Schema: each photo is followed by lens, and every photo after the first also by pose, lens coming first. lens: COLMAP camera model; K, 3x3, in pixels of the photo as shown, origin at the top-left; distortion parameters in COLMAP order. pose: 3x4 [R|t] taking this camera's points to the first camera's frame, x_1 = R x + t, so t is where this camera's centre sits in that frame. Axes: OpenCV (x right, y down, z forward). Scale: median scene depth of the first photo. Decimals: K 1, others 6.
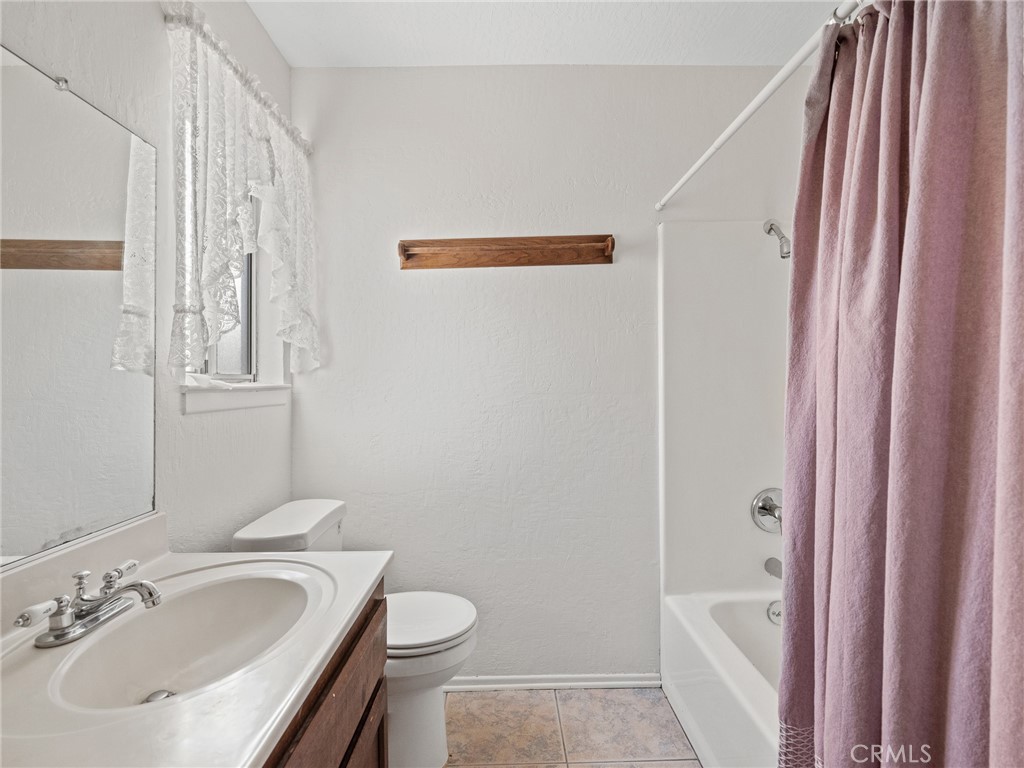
lens RADIAL K [[501.5, 0, 510.7], [0, 501.5, 373.6], [0, 0, 1]] dist [-0.003700, -0.000381]
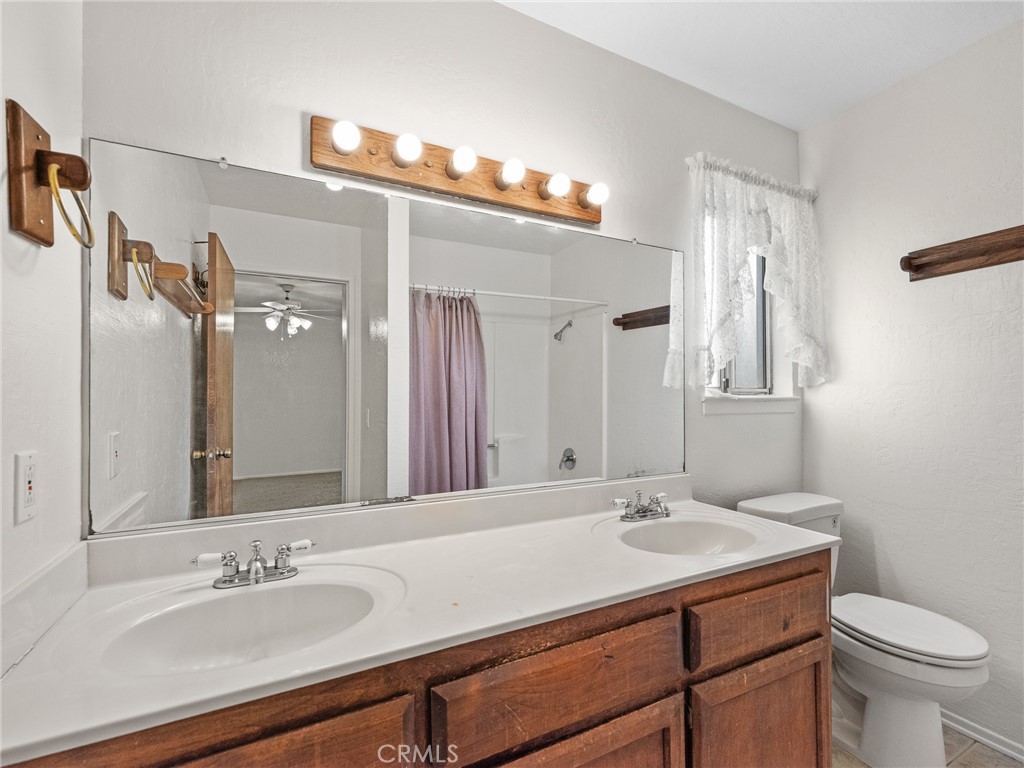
lens RADIAL K [[475.2, 0, 513.6], [0, 475.2, 386.2], [0, 0, 1]] dist [0.001921, 0.000140]
pose [[0.442878, -0.004932, -0.896568, 0.299831], [0.006987, 0.999973, -0.002050, -0.006126], [0.896555, -0.005356, 0.442901, -0.132764]]
